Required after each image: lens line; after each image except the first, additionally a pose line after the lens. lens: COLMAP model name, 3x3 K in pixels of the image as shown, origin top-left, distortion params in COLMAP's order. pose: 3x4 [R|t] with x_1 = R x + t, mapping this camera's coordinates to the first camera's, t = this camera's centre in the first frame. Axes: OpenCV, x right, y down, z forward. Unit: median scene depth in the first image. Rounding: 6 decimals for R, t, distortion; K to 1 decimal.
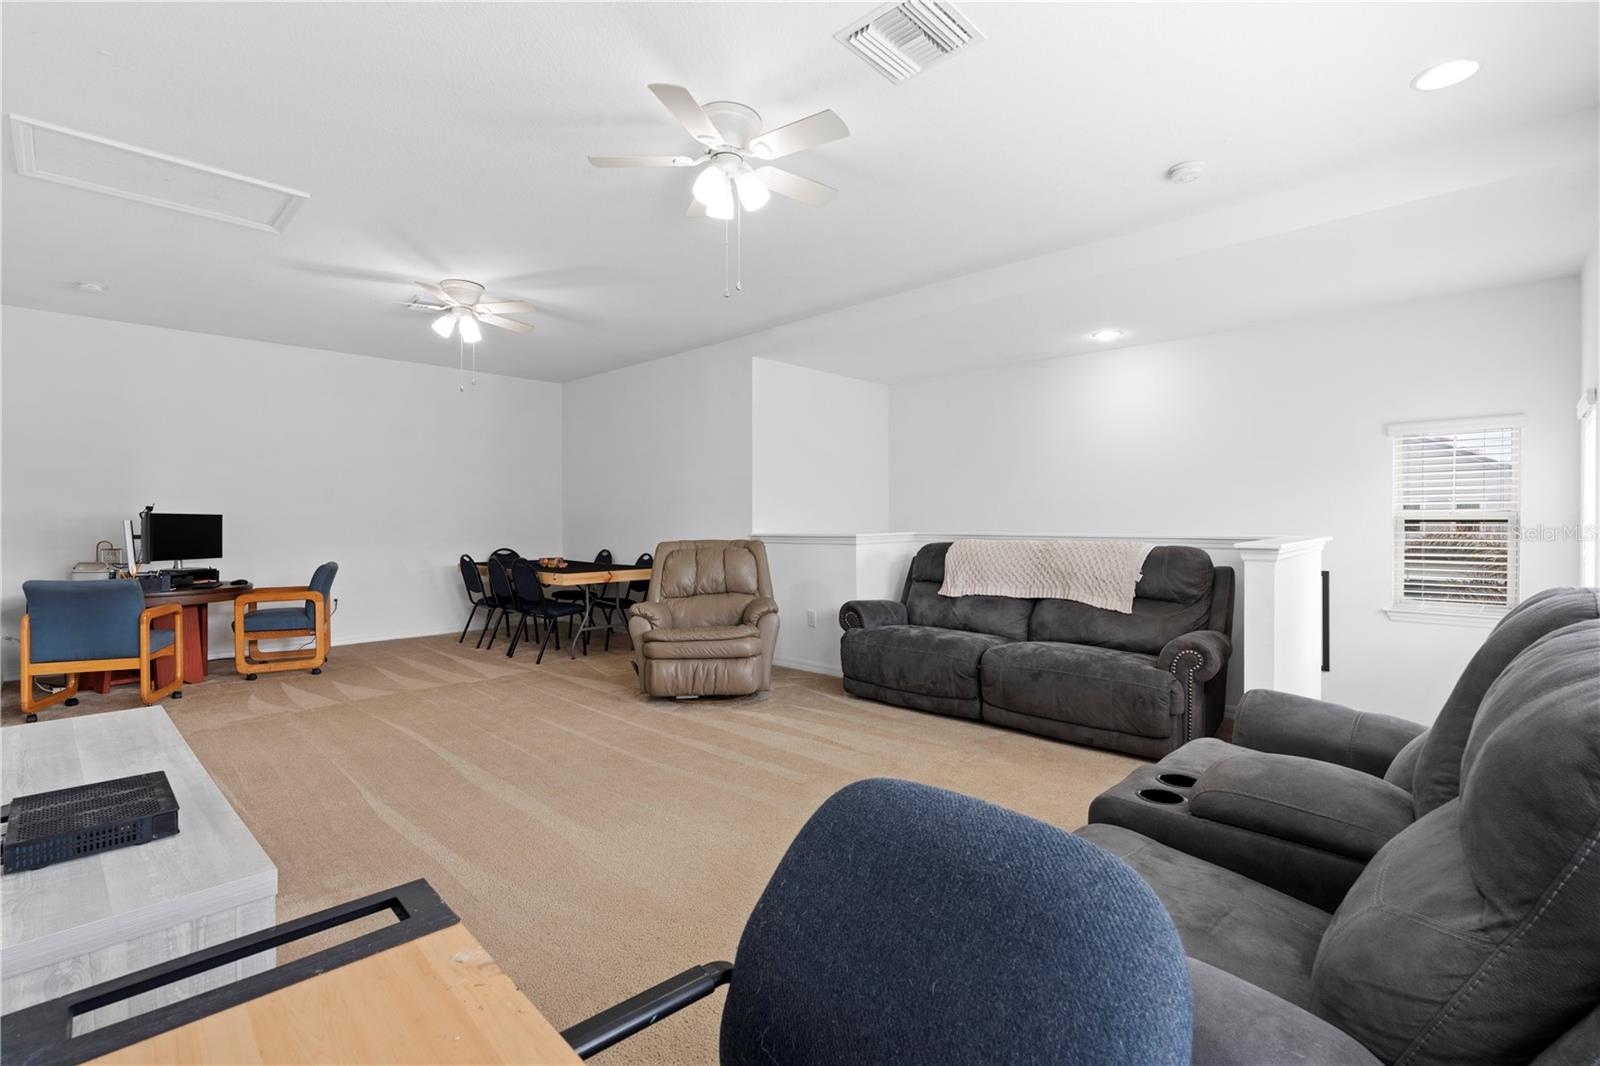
lens RADIAL K [[727.3, 0, 804.6], [0, 727.3, 525.1], [0, 0, 1]] dist [-0.007801, 0.002623]
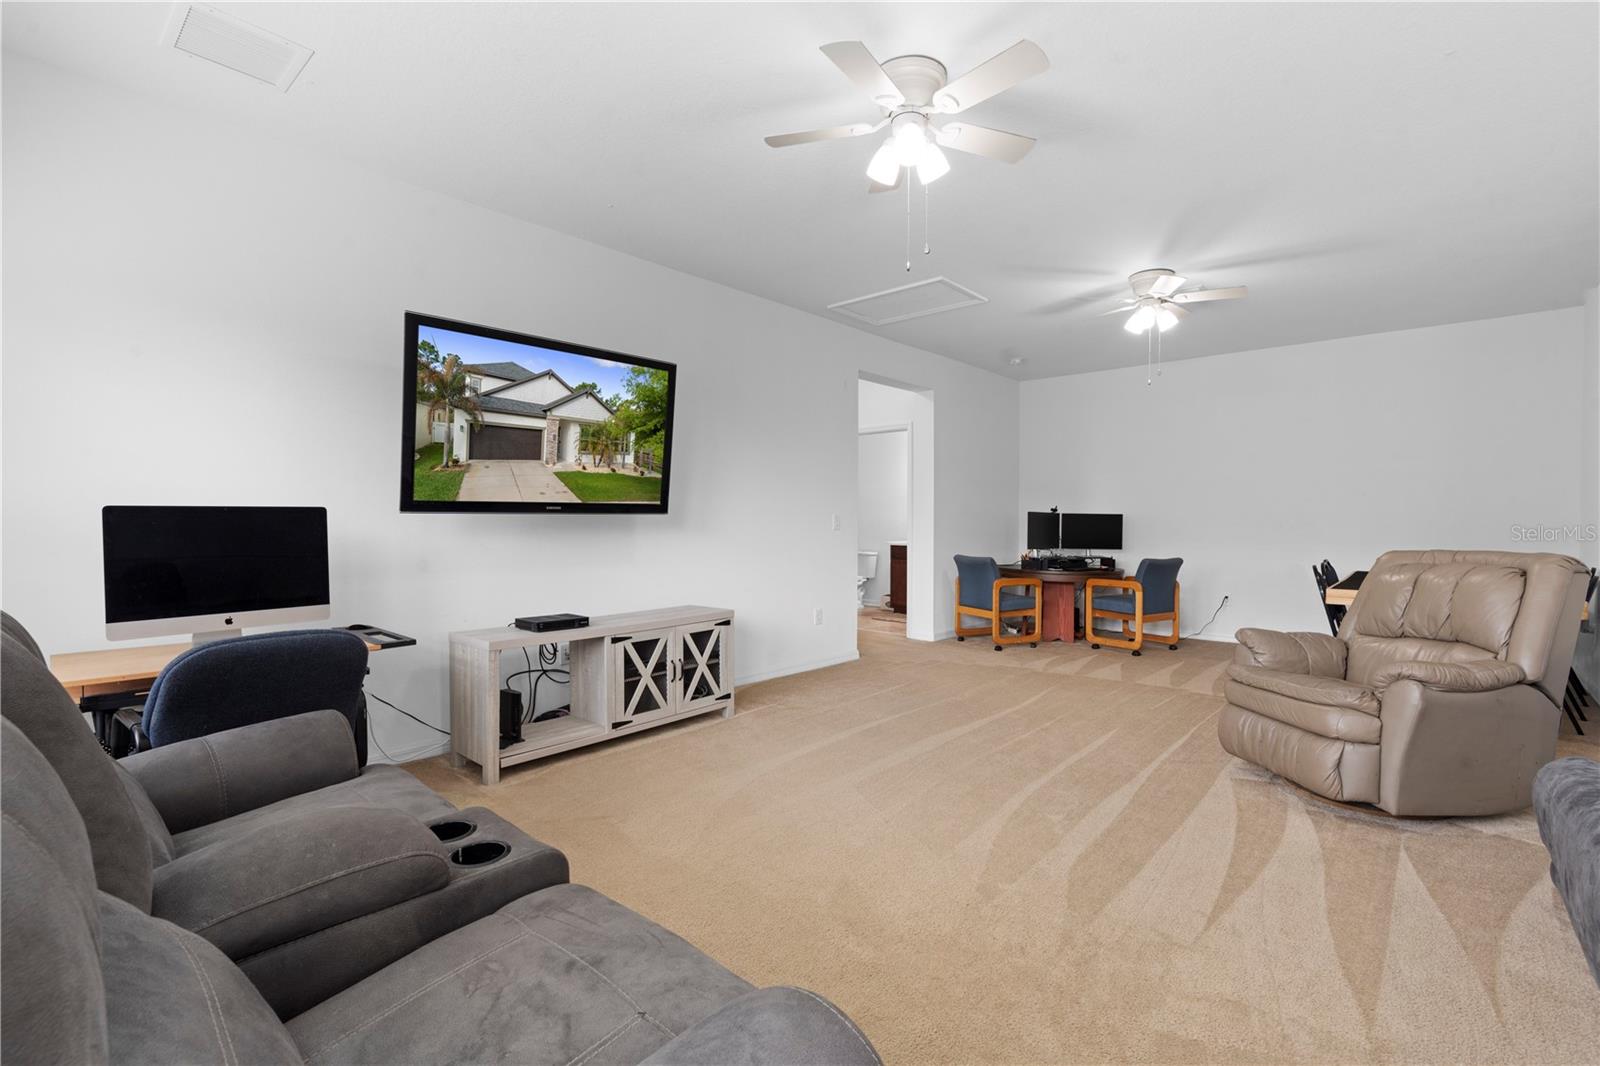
lens RADIAL K [[727.3, 0, 804.5], [0, 727.3, 526.7], [0, 0, 1]] dist [-0.007801, 0.002623]
pose [[0.039099, 0.008846, -0.999196, 0.528306], [-0.012160, 0.999891, 0.008377, 0.003845], [0.999161, 0.011822, 0.039202, 0.545504]]
